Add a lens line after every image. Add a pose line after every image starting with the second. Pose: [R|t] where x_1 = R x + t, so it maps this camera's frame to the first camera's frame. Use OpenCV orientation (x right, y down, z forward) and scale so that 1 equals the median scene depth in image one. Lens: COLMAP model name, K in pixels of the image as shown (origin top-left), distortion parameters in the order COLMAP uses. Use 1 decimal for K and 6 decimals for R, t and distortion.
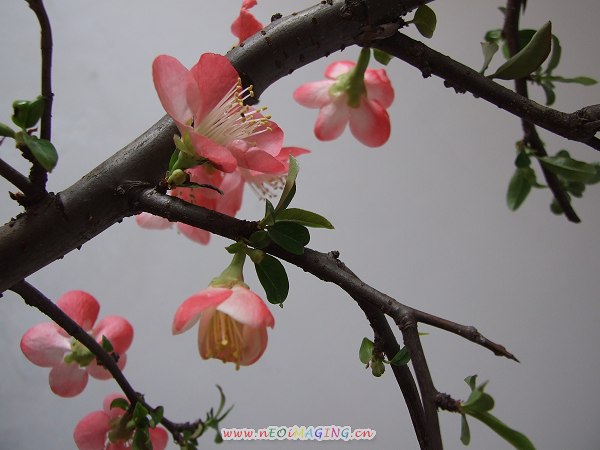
lens RADIAL K [[405.5, 0, 381.5], [0, 405.5, 206.9], [0, 0, 1]] dist [-0.004218, -0.005284]
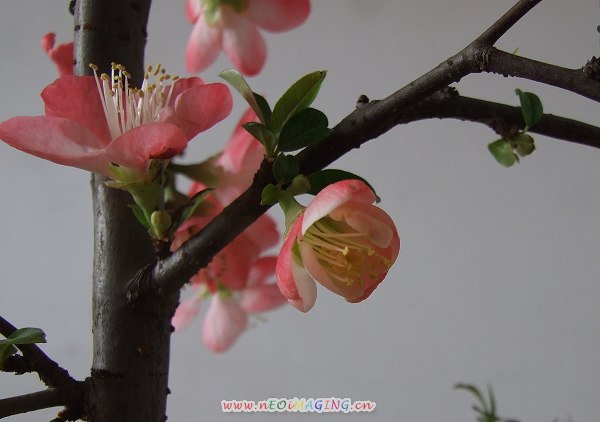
lens RADIAL K [[547.5, 0, 472.0], [0, 547.5, 210.9], [0, 0, 1]] dist [-0.007318, 0.004411]
pose [[0.575942, -0.817182, -0.022451, -0.135523], [0.817408, 0.576057, 0.001636, 0.374080], [0.011597, -0.019294, 0.999747, 0.008076]]
